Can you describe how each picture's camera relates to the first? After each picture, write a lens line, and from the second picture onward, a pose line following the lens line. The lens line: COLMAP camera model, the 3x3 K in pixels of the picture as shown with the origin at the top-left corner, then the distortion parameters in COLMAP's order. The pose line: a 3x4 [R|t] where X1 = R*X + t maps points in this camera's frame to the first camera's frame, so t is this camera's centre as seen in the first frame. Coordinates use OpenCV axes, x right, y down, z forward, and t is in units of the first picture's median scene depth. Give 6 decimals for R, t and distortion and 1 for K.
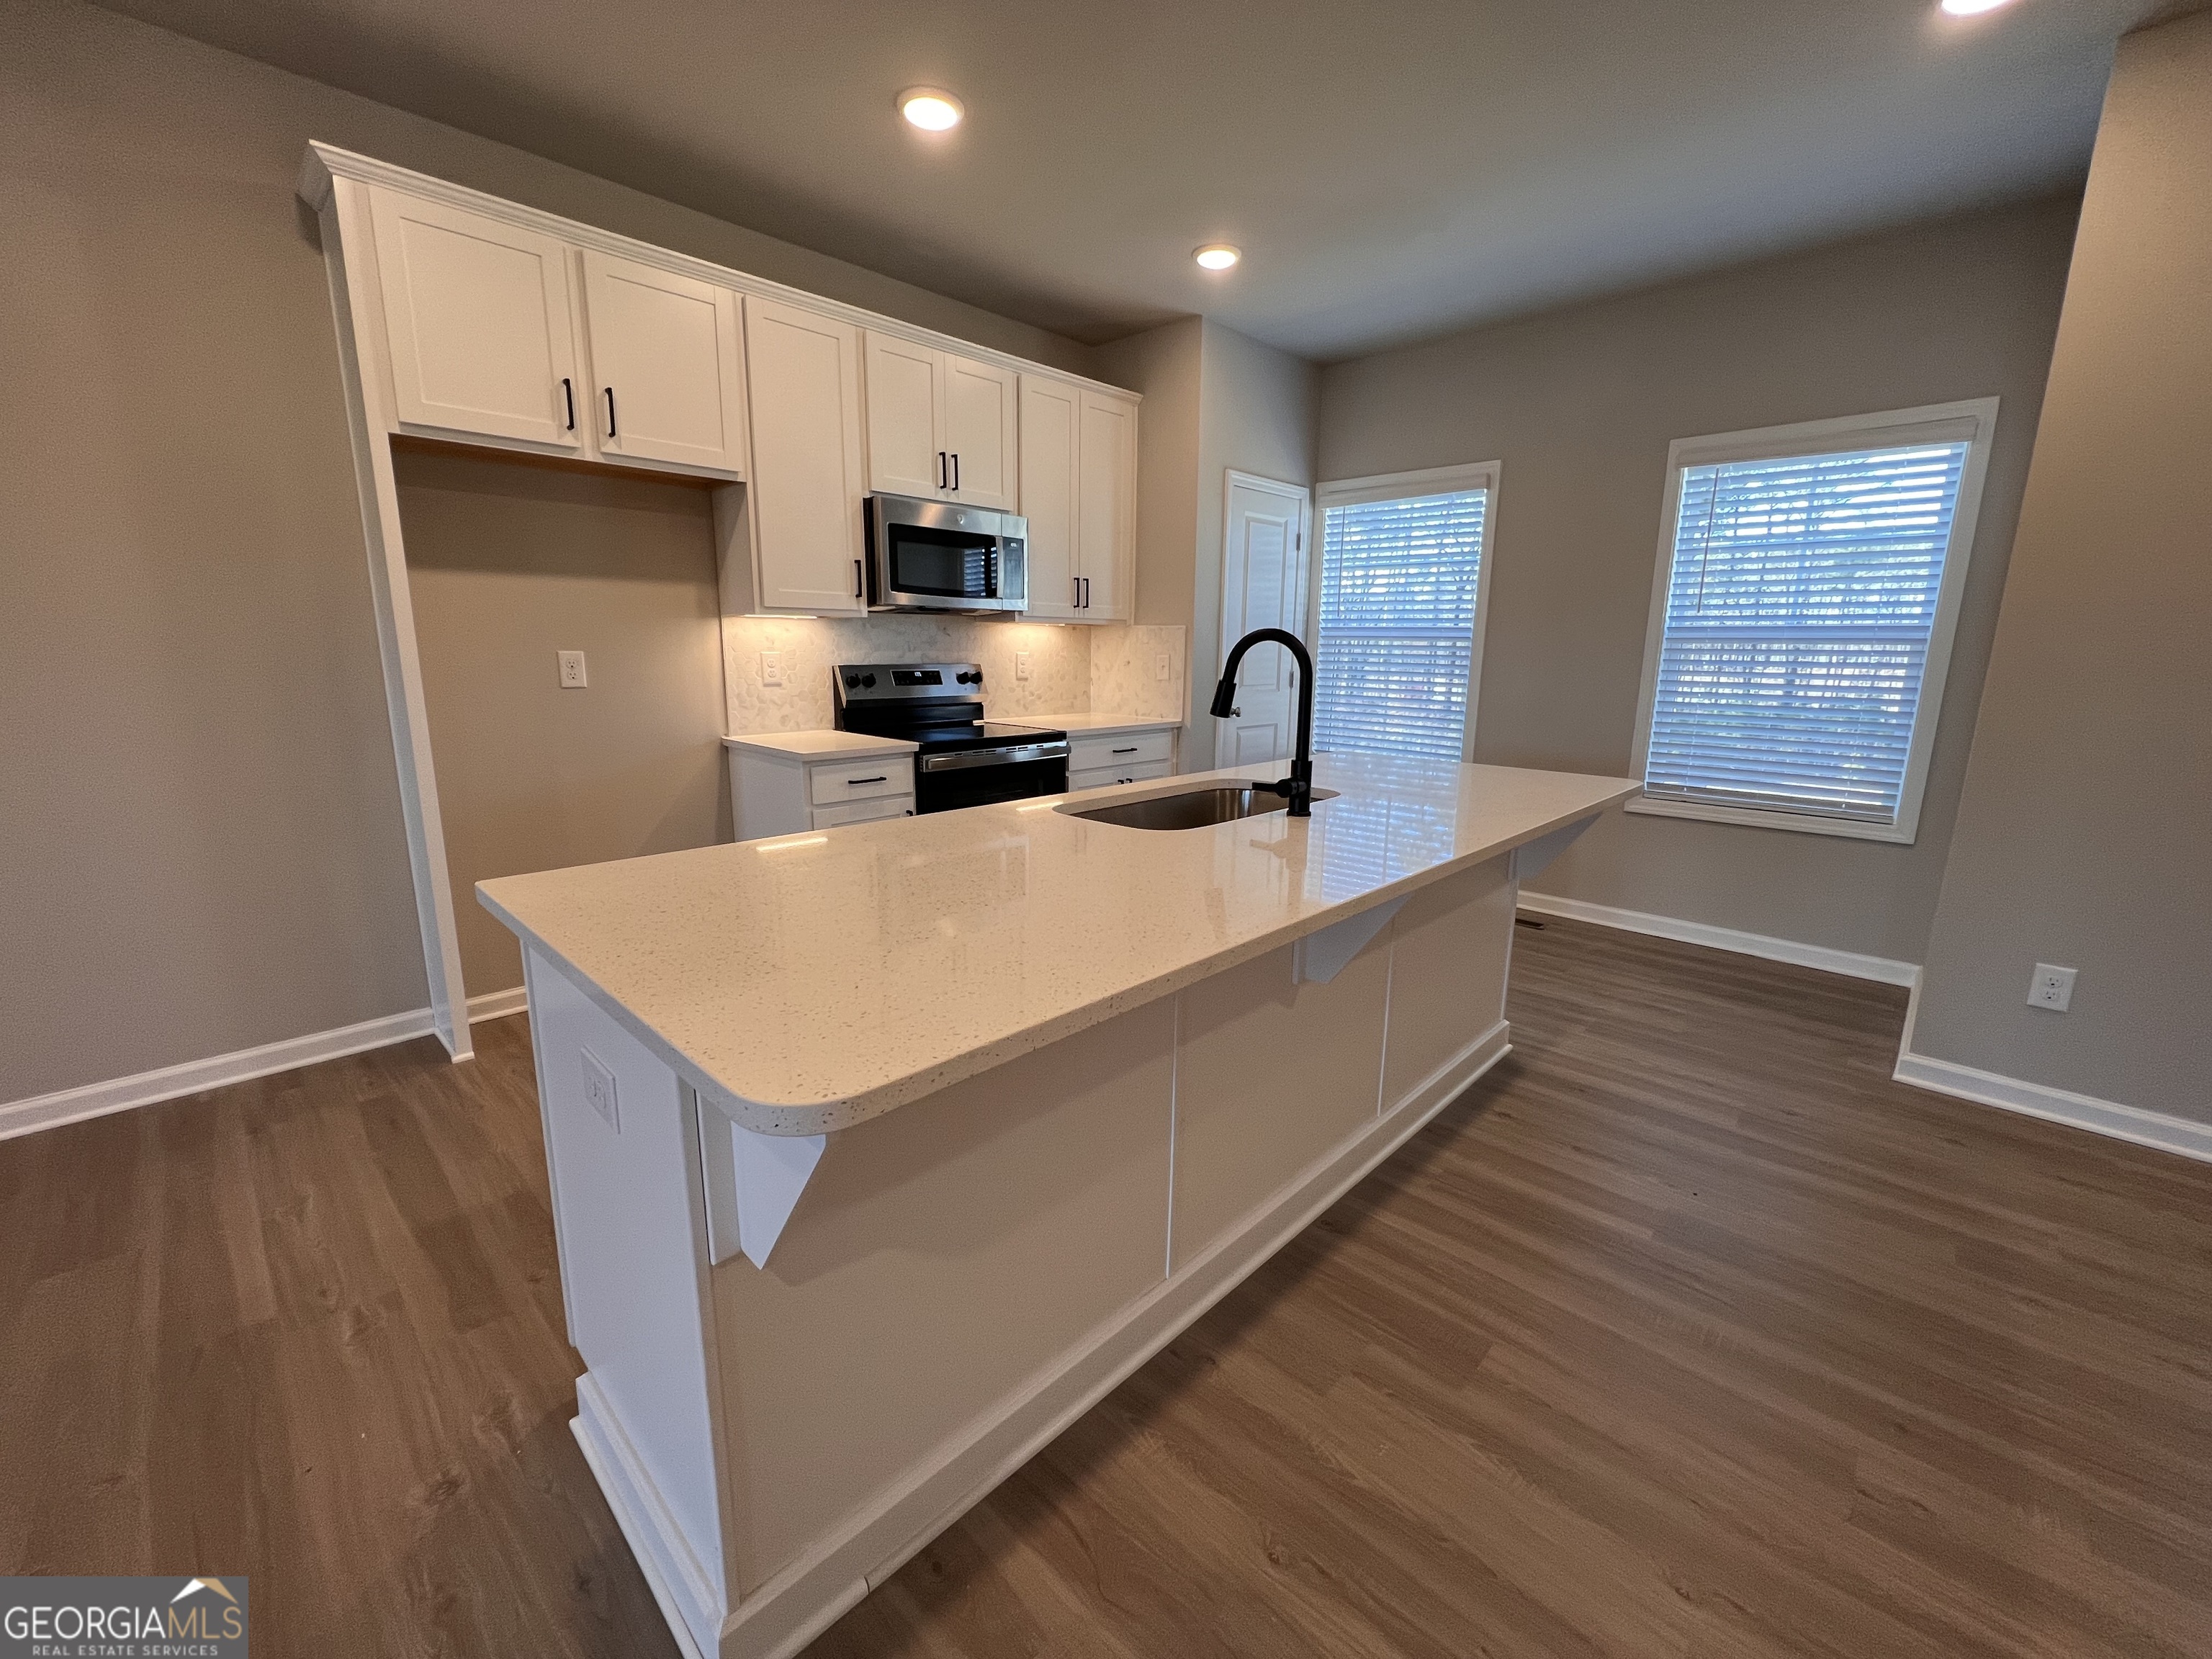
lens RADIAL K [[887.7, 0, 1098.8], [0, 887.7, 821.7], [0, 0, 1]] dist [-0.001551, 0.000047]
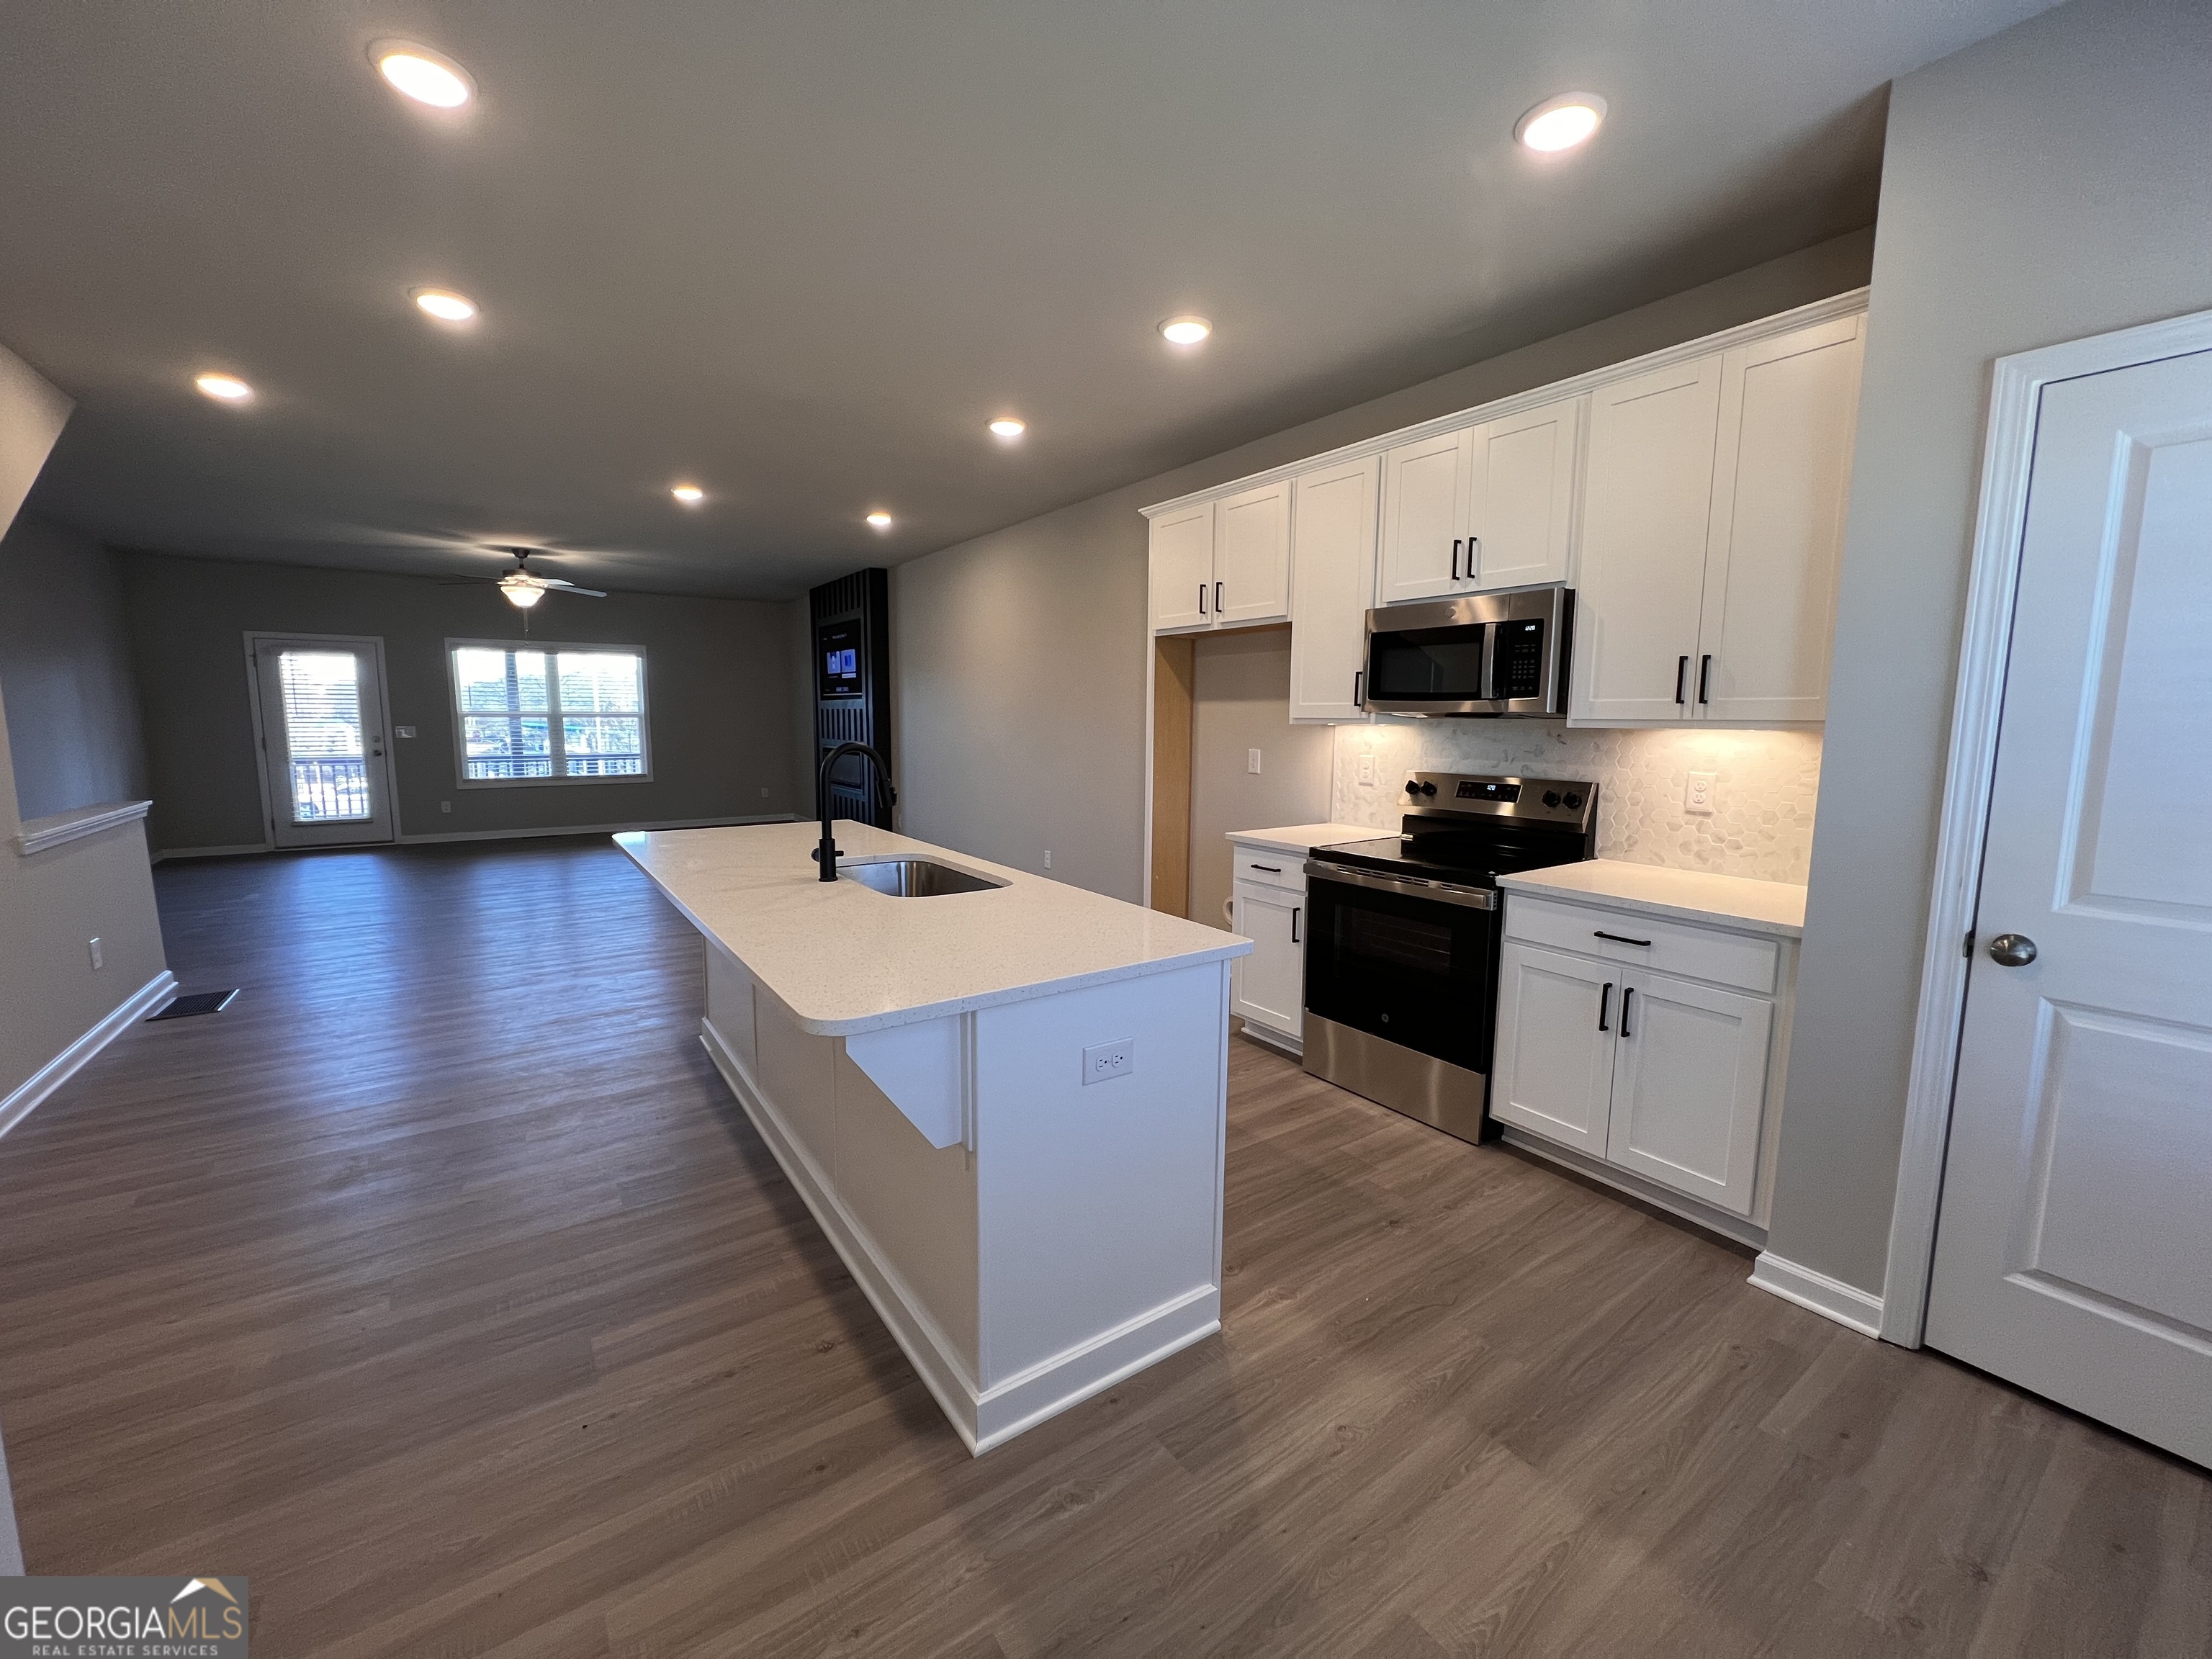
lens RADIAL K [[884.5, 0, 1098.9], [0, 884.5, 821.4], [0, 0, 1]] dist [-0.001424, 0.000239]
pose [[-0.190495, 0.105556, -0.975997, 0.821936], [-0.202415, 0.968615, 0.144265, -0.210795], [0.960593, 0.225038, -0.163151, 0.910059]]
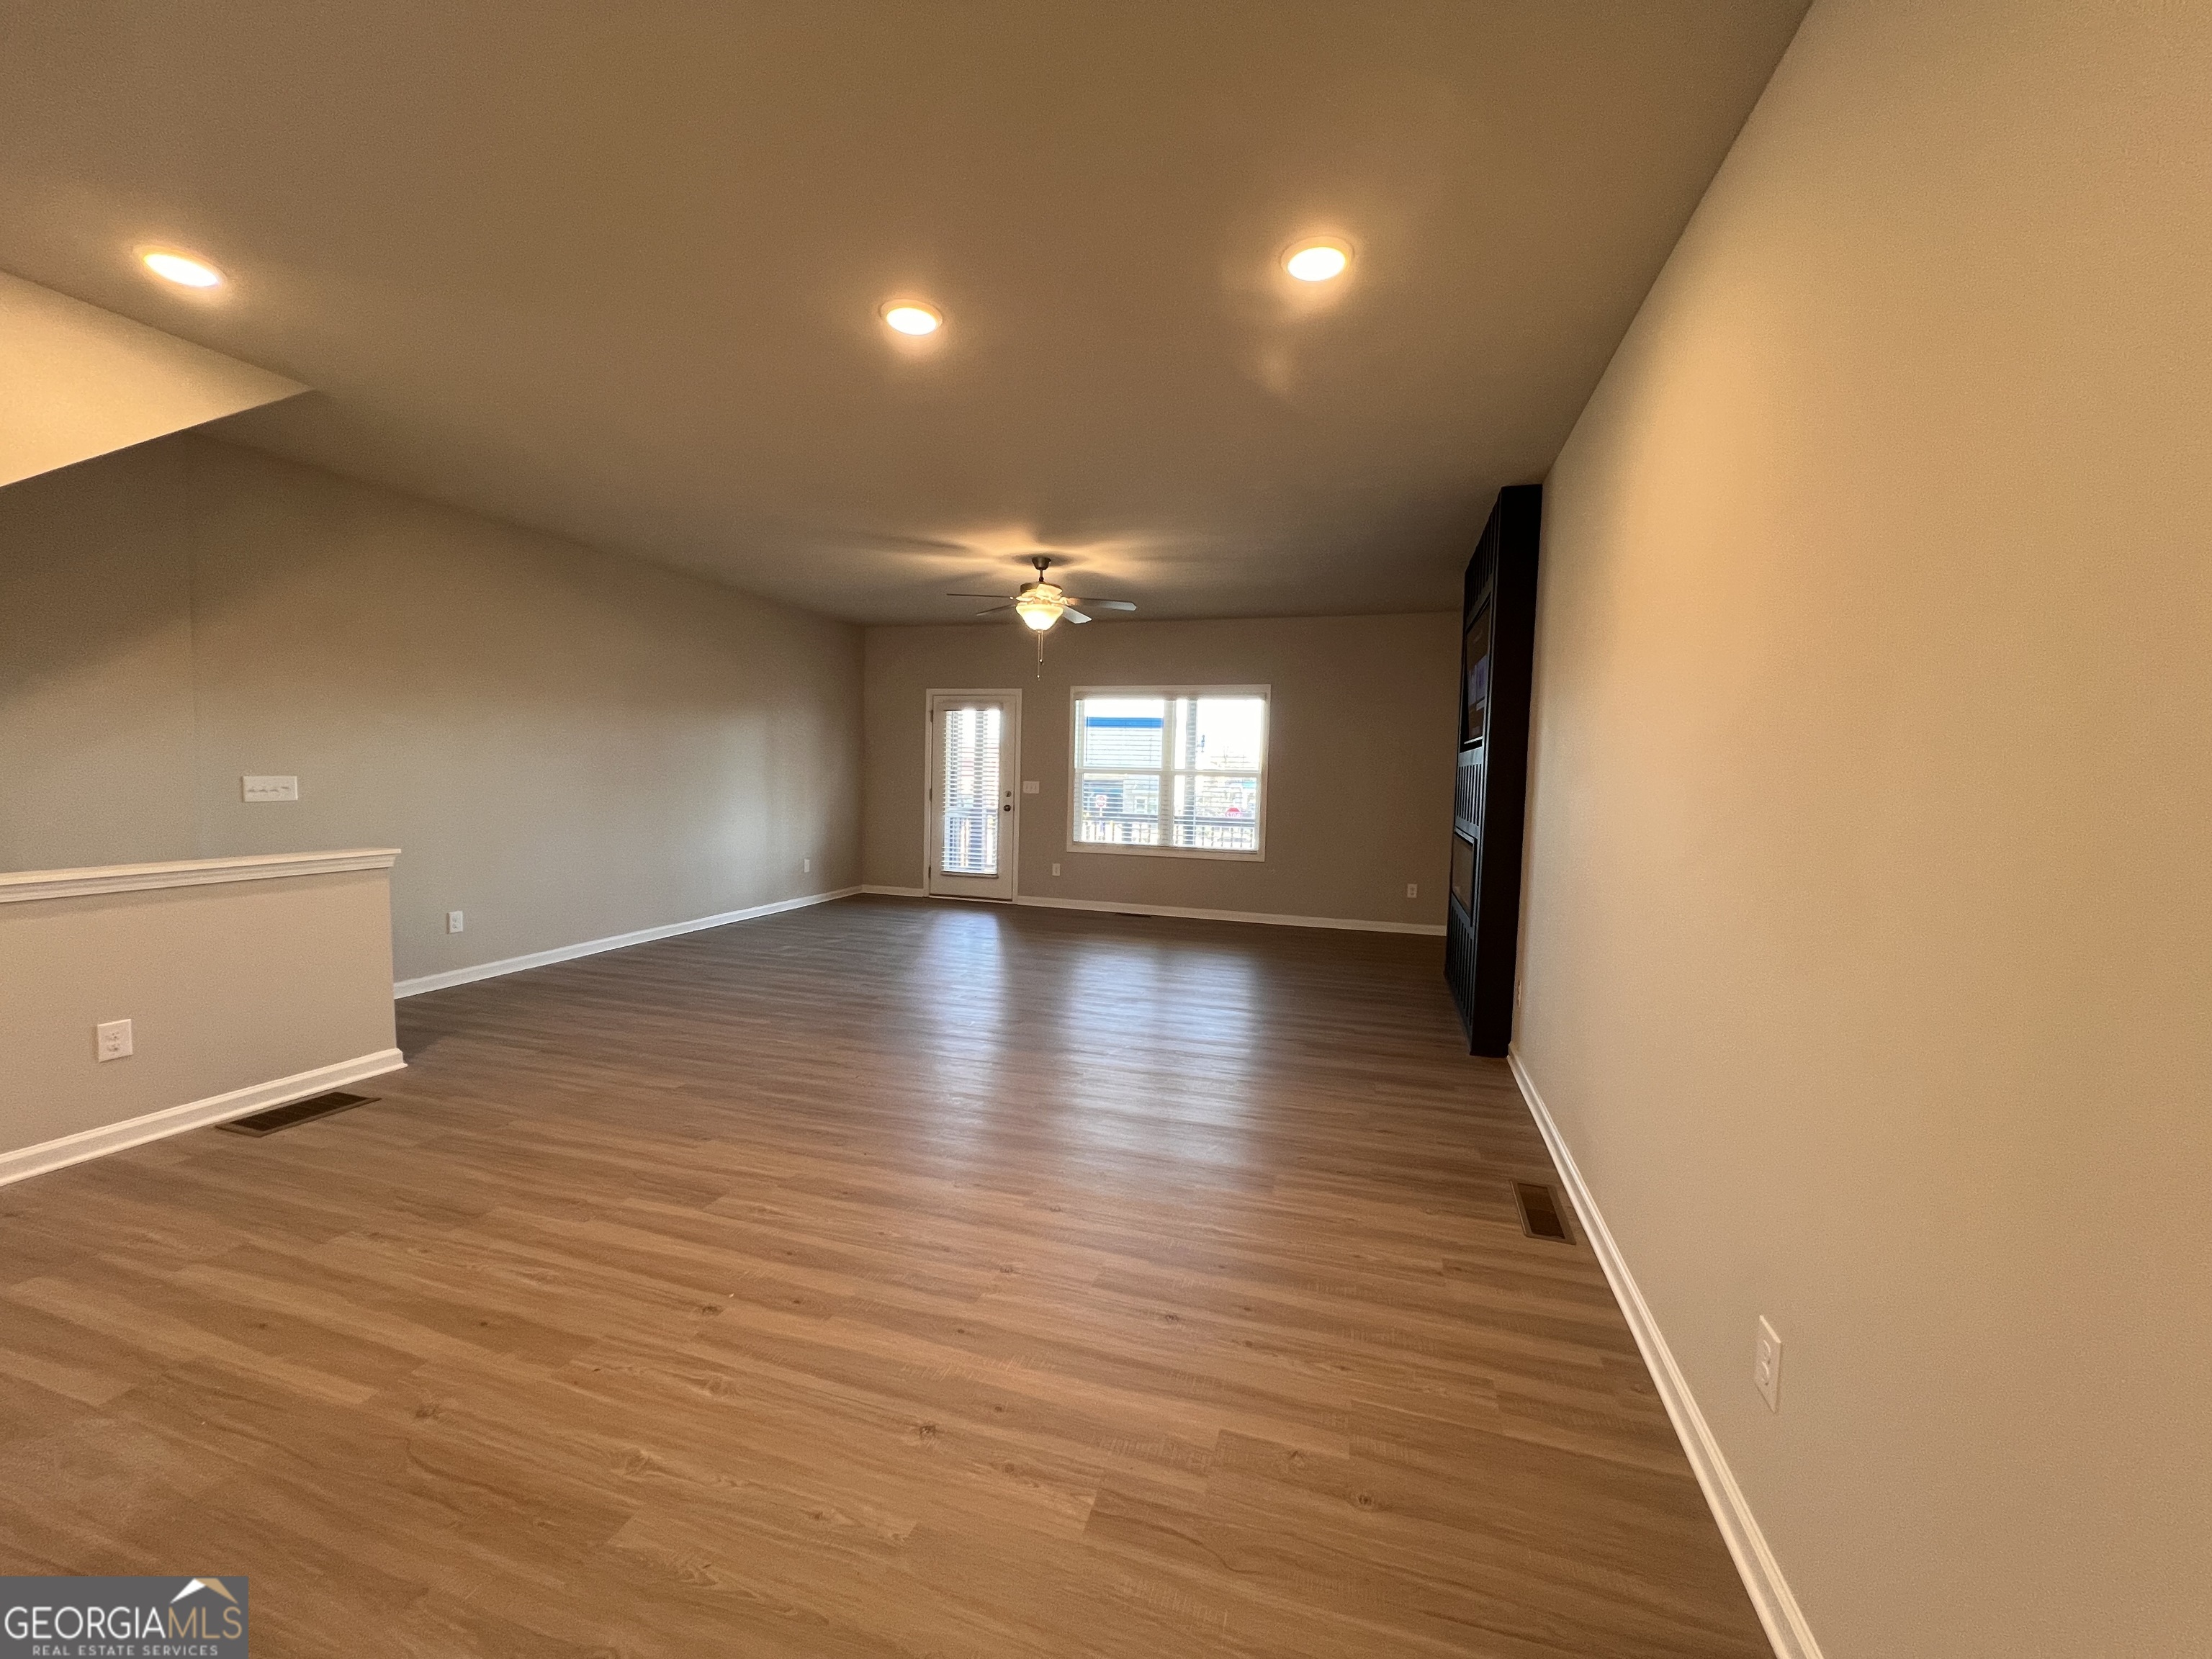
lens RADIAL K [[884.5, 0, 1098.9], [0, 884.5, 821.4], [0, 0, 1]] dist [-0.001424, 0.000239]
pose [[-0.891495, -0.007440, -0.452969, -0.446132], [-0.123739, 0.965845, 0.227668, -0.169000], [0.435804, 0.259015, -0.861966, 0.690917]]
